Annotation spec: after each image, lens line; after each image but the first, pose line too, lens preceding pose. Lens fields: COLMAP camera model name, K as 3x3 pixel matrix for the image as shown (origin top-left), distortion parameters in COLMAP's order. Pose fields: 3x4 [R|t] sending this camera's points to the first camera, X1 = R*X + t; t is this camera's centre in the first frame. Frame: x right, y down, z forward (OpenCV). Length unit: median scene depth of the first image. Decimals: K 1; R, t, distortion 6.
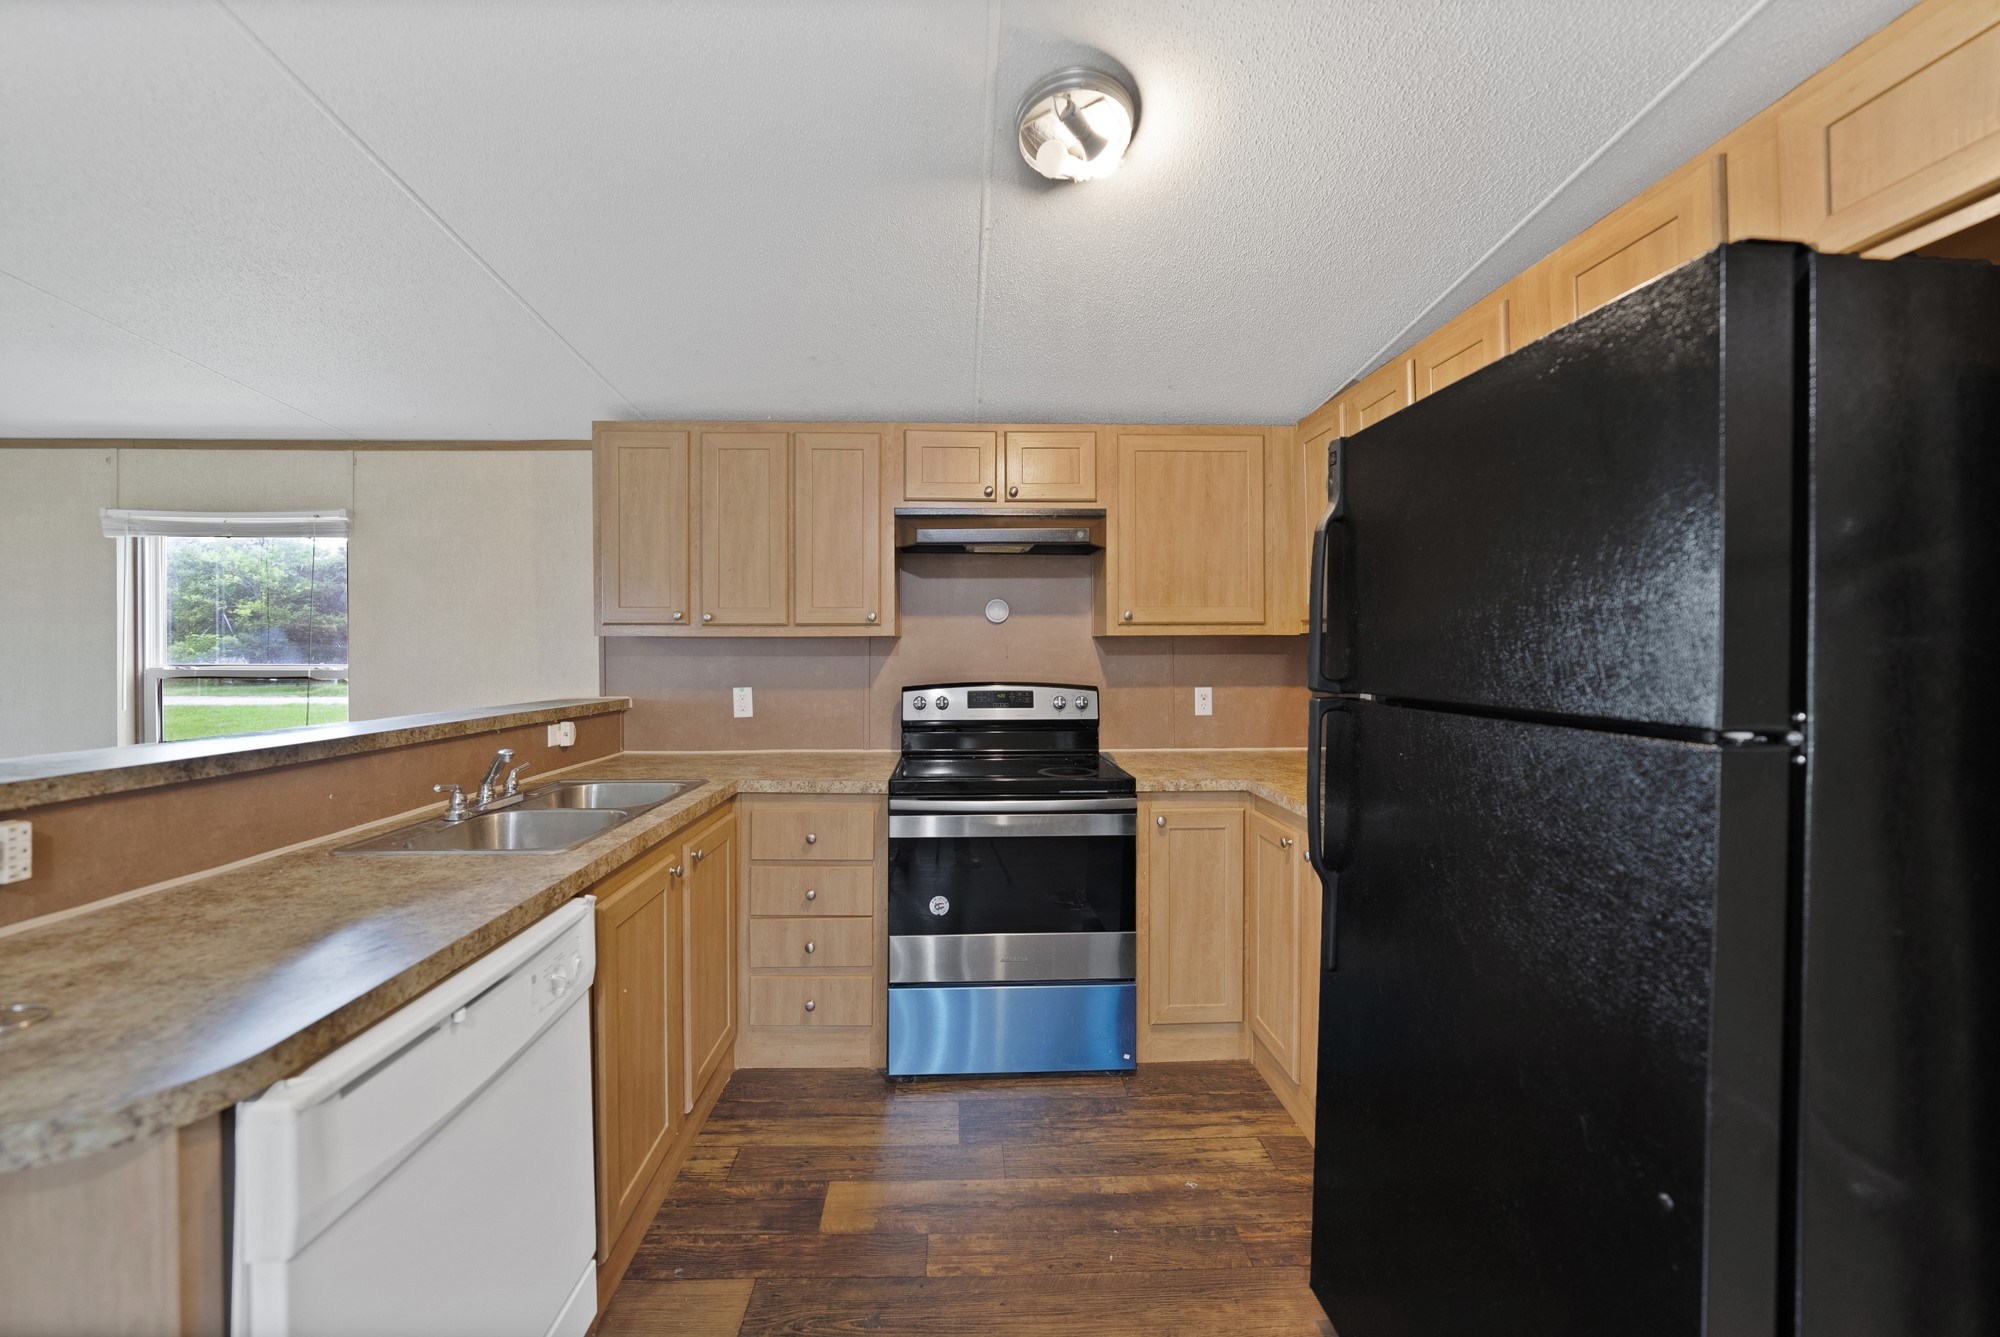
lens RADIAL K [[721.1, 0, 977.4], [0, 721.1, 645.0], [0, 0, 1]] dist [-0.017570, 0.004633]
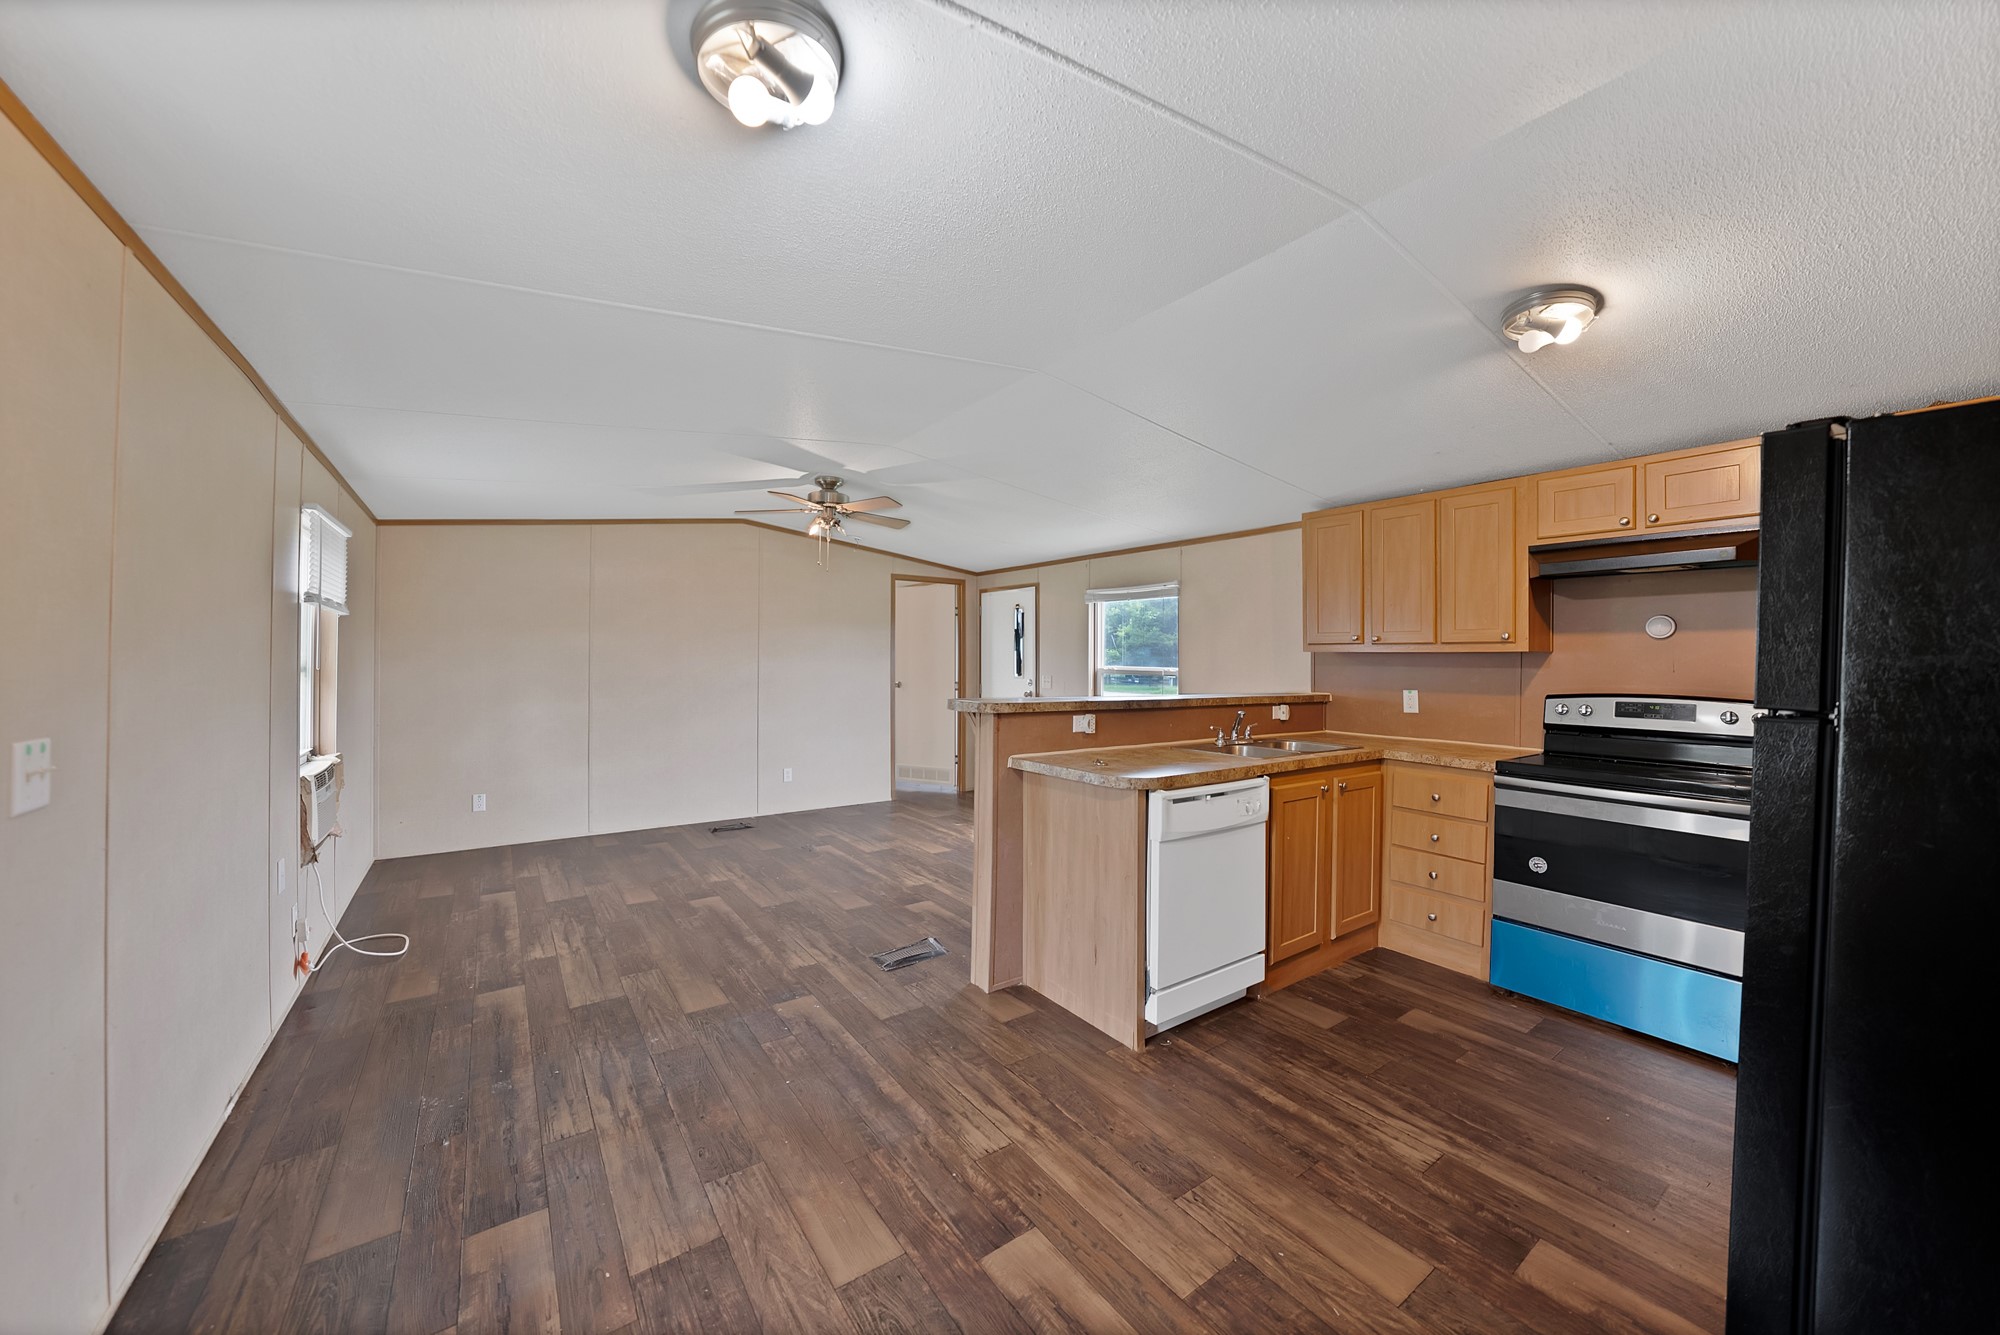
lens RADIAL K [[721.1, 0, 993.6], [0, 721.1, 666.7], [0, 0, 1]] dist [-0.017570, 0.004633]
pose [[0.561352, 0.015730, -0.827428, 0.422063], [-0.006067, 0.999871, 0.014892, 0.000291], [0.827555, -0.003340, 0.561374, -0.474709]]
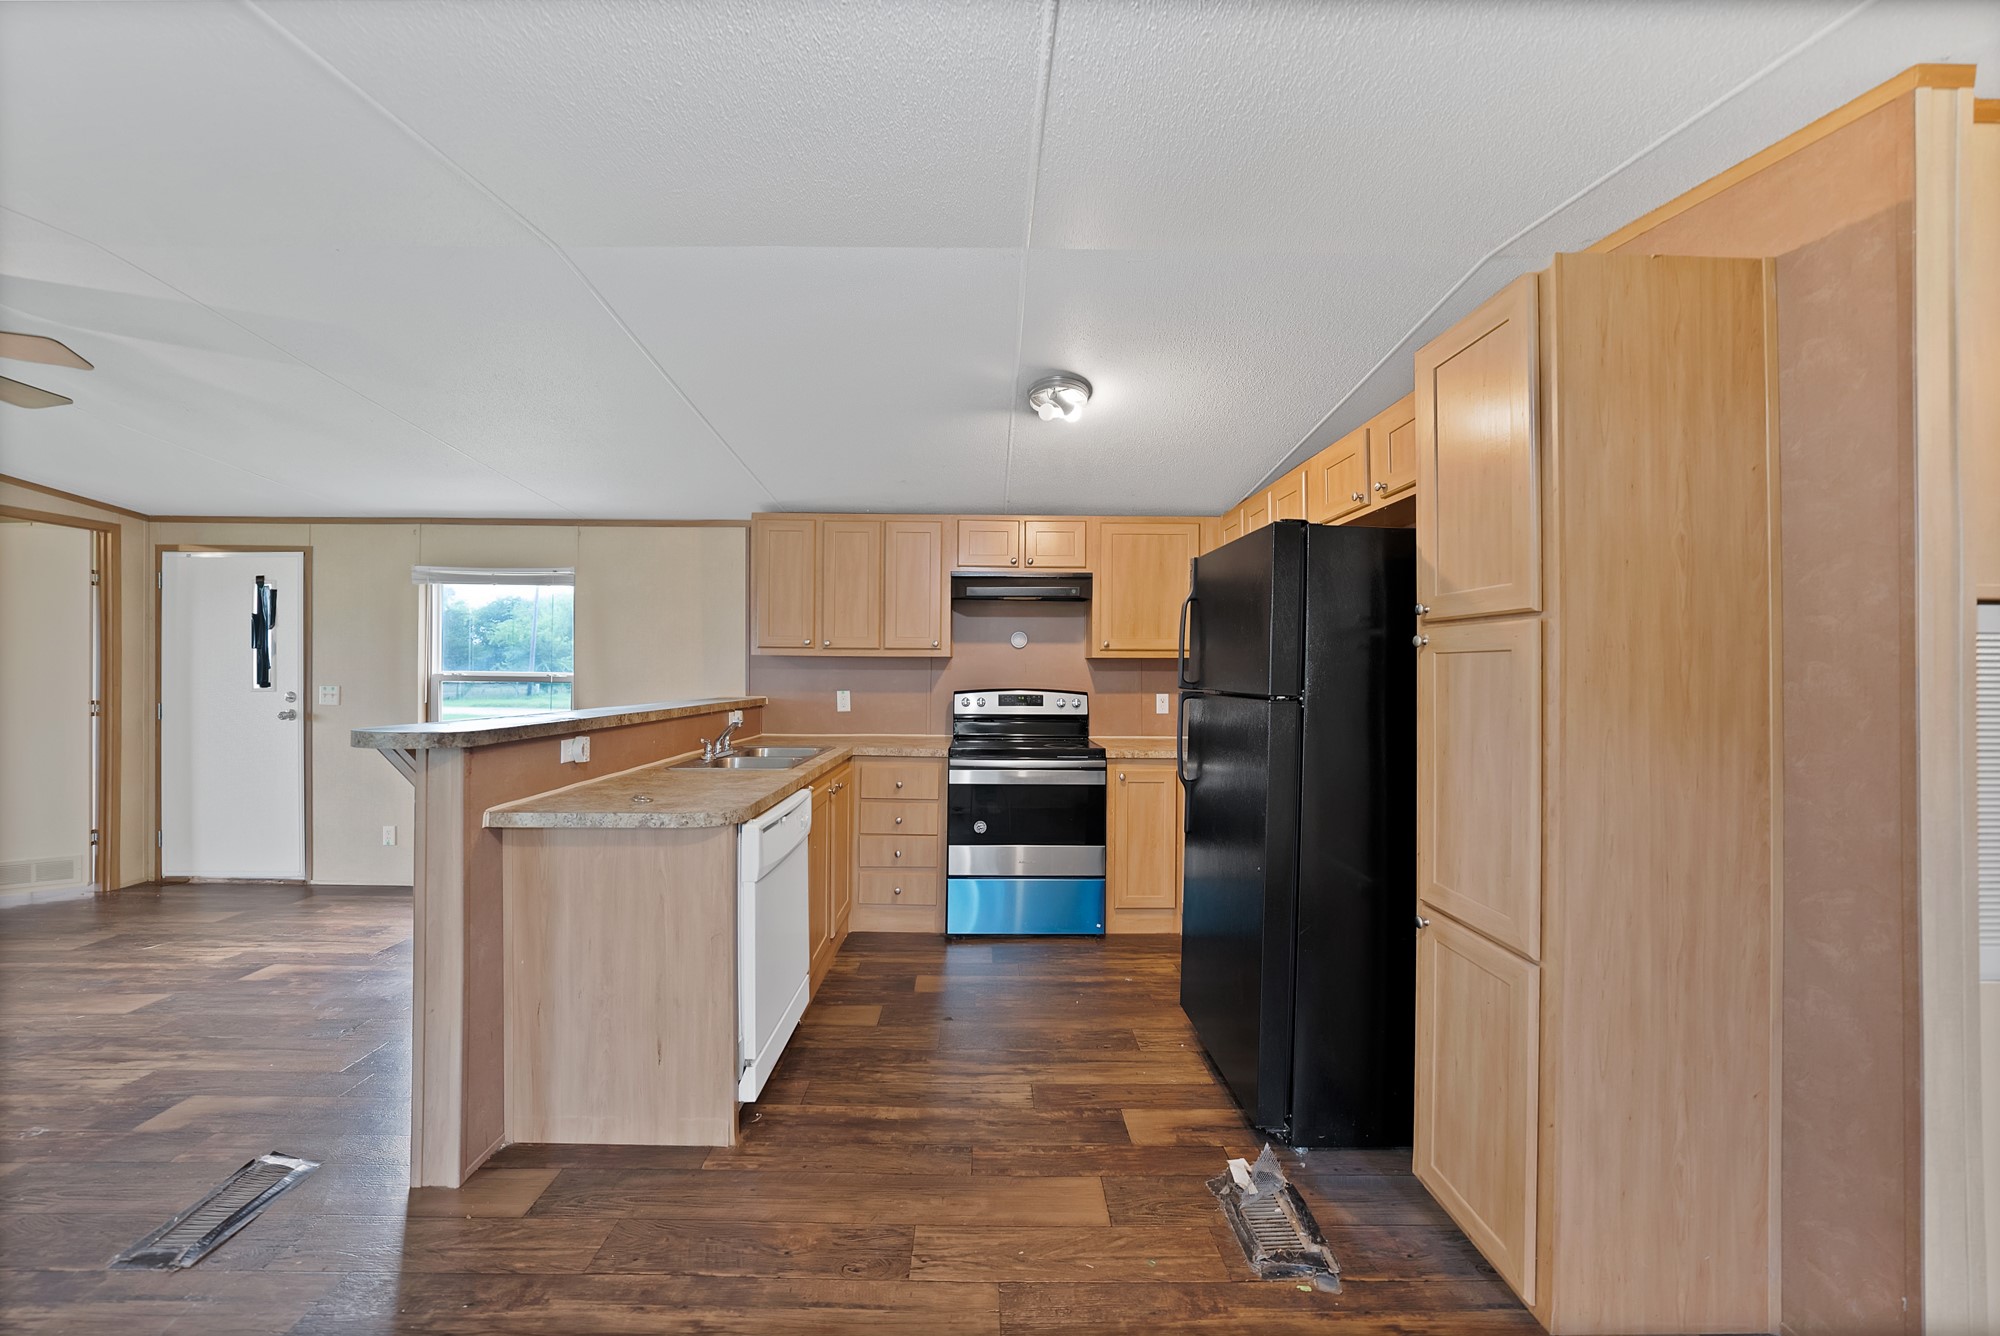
lens RADIAL K [[721.1, 0, 988.5], [0, 721.1, 660.8], [0, 0, 1]] dist [-0.017570, 0.004633]
pose [[0.999744, 0.008321, -0.021028, -0.004152], [-0.008400, 0.999958, -0.003655, 0.001586], [0.020997, 0.003831, 0.999772, -0.559637]]
